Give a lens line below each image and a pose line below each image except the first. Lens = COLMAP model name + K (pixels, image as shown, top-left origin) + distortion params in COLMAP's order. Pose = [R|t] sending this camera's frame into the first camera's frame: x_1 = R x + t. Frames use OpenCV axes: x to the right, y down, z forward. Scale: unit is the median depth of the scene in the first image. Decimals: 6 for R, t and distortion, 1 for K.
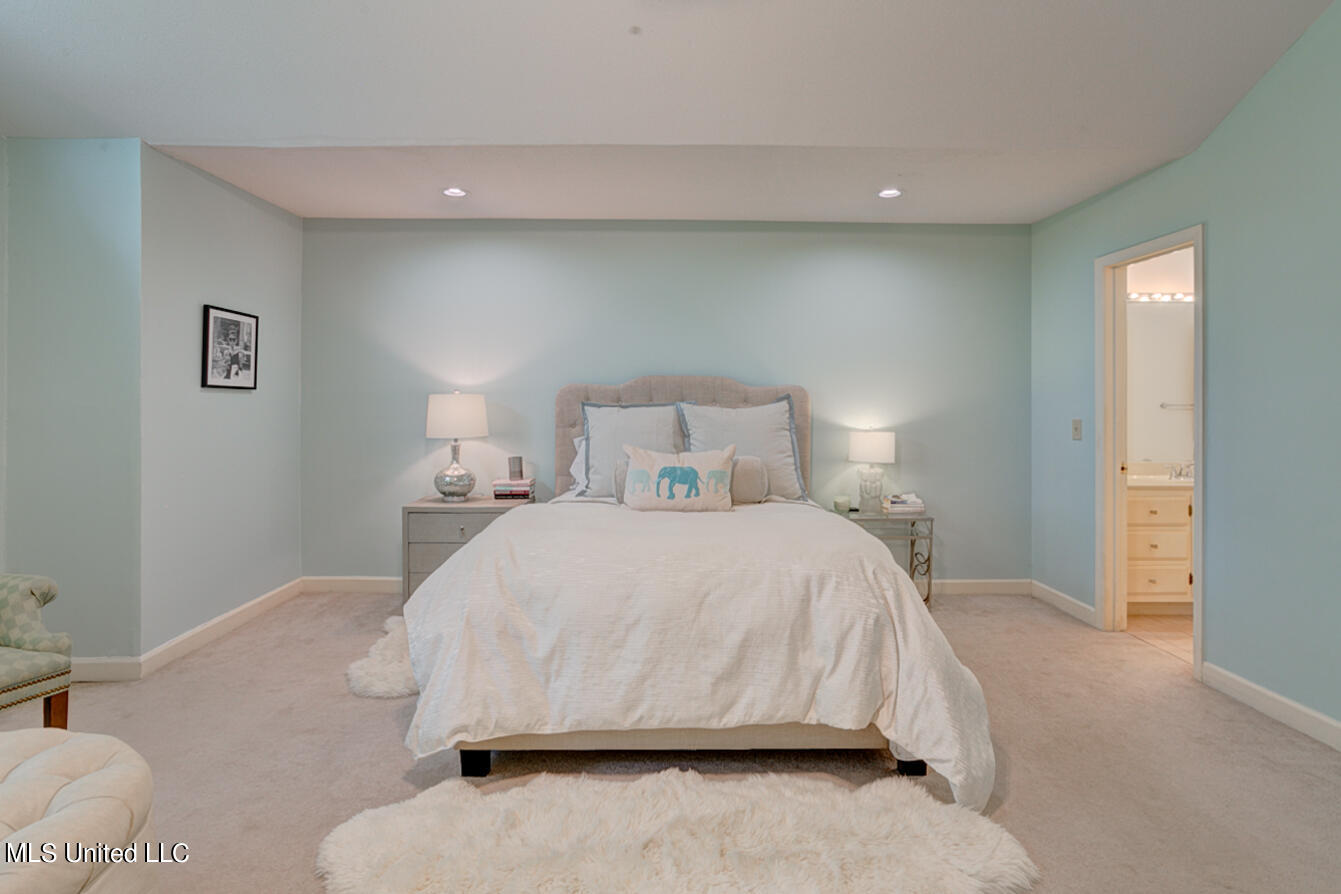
lens RADIAL K [[656.7, 0, 677.6], [0, 656.7, 392.3], [0, 0, 1]] dist [-0.047100, 0.029853]
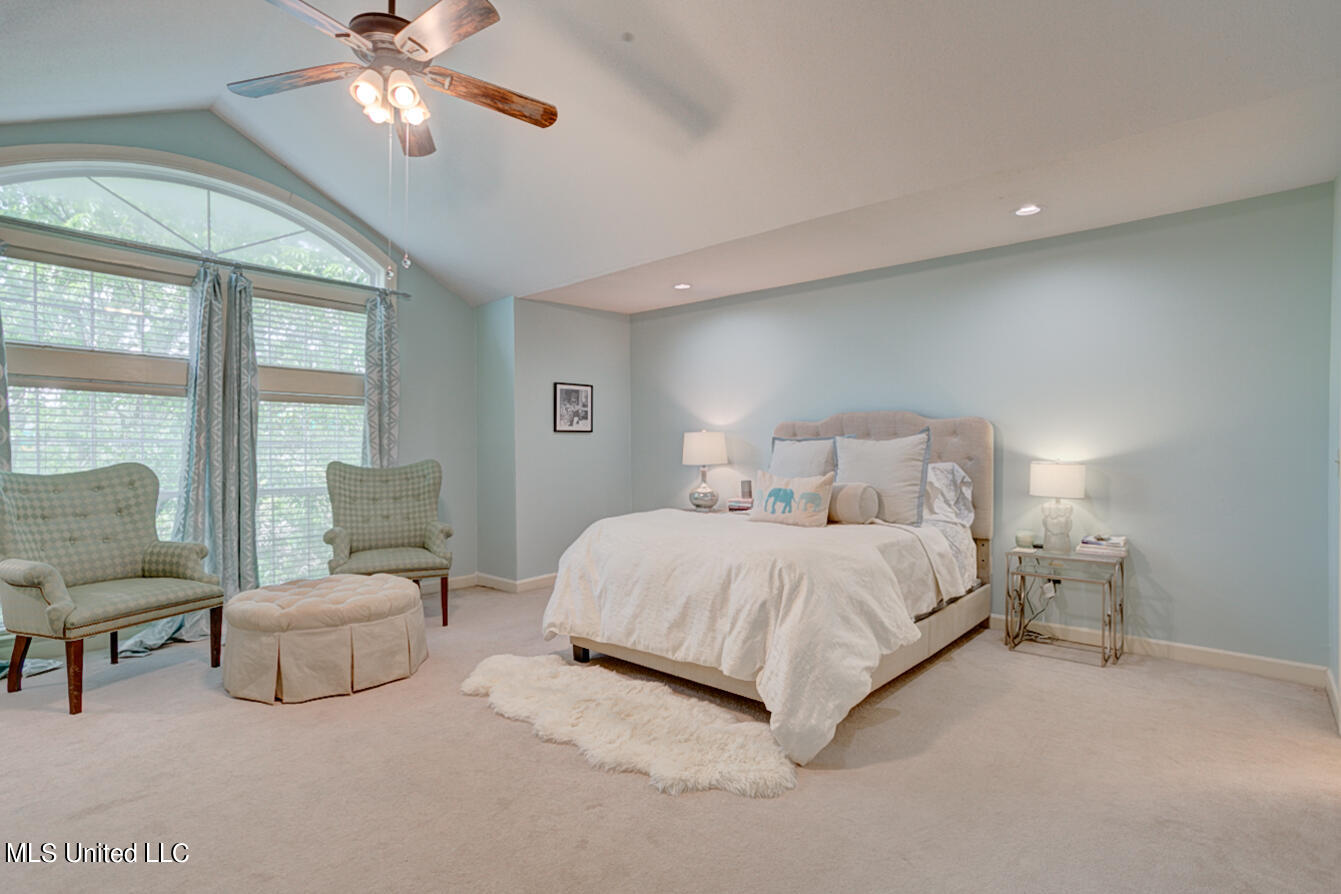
lens RADIAL K [[659.8, 0, 675.9], [0, 659.8, 426.5], [0, 0, 1]] dist [-0.049726, 0.031878]
pose [[0.739734, -0.025451, -0.672418, 0.704282], [0.026587, 0.999610, -0.008586, 0.001695], [0.672374, -0.011526, 0.740122, -0.057515]]
